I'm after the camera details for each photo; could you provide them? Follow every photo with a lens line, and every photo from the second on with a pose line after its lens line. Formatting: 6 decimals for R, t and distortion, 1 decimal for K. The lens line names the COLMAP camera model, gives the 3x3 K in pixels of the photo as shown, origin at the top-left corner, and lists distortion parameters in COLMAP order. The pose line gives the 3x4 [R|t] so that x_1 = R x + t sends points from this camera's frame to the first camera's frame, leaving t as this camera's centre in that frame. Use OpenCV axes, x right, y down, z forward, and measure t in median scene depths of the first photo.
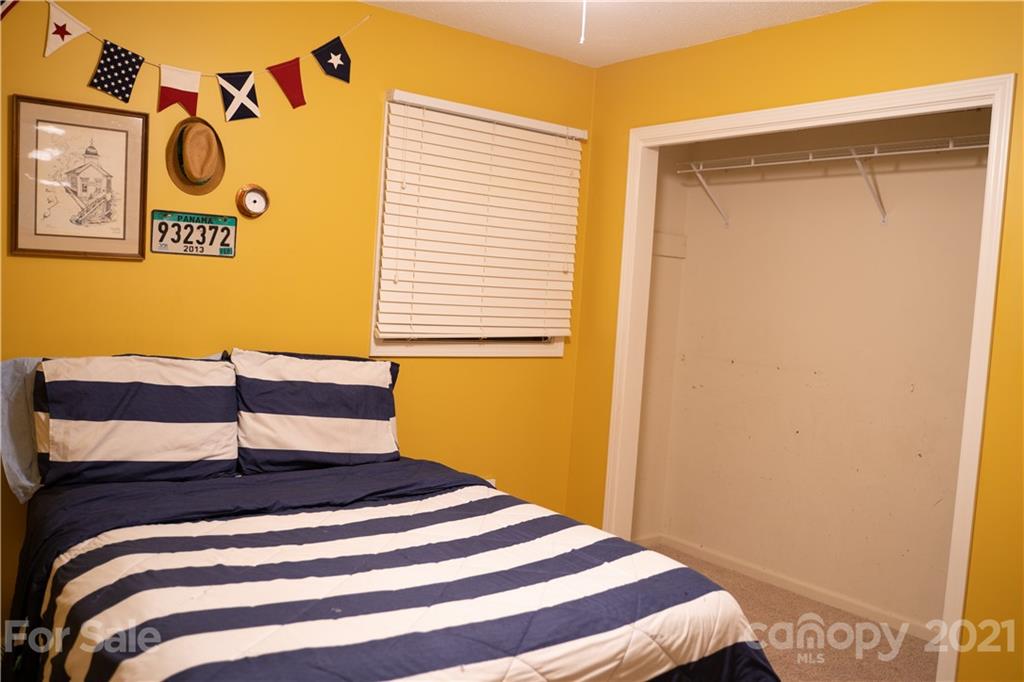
lens RADIAL K [[861.0, 0, 512.0], [0, 861.0, 341.0], [0, 0, 1]] dist [-0.094729, 0.083694]
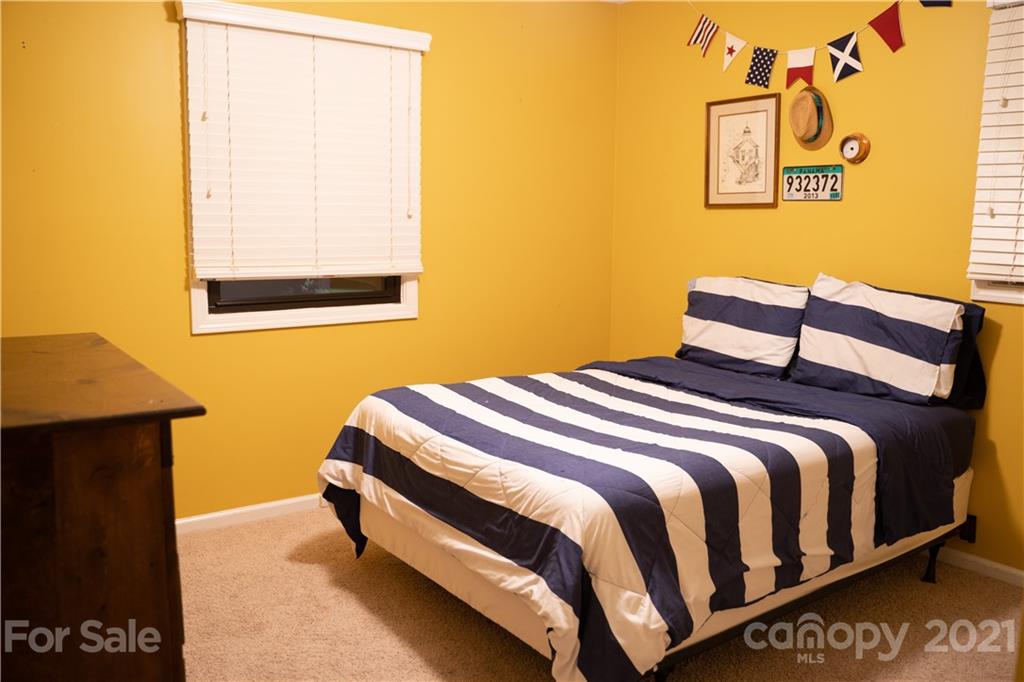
lens RADIAL K [[825.2, 0, 512.0], [0, 825.2, 341.0], [0, 0, 1]] dist [-0.056311, 0.011933]
pose [[-0.020613, 0.090992, -0.995638, 0.832632], [-0.078930, 0.992593, 0.092348, 0.024007], [0.996667, 0.080490, -0.013278, 0.621563]]
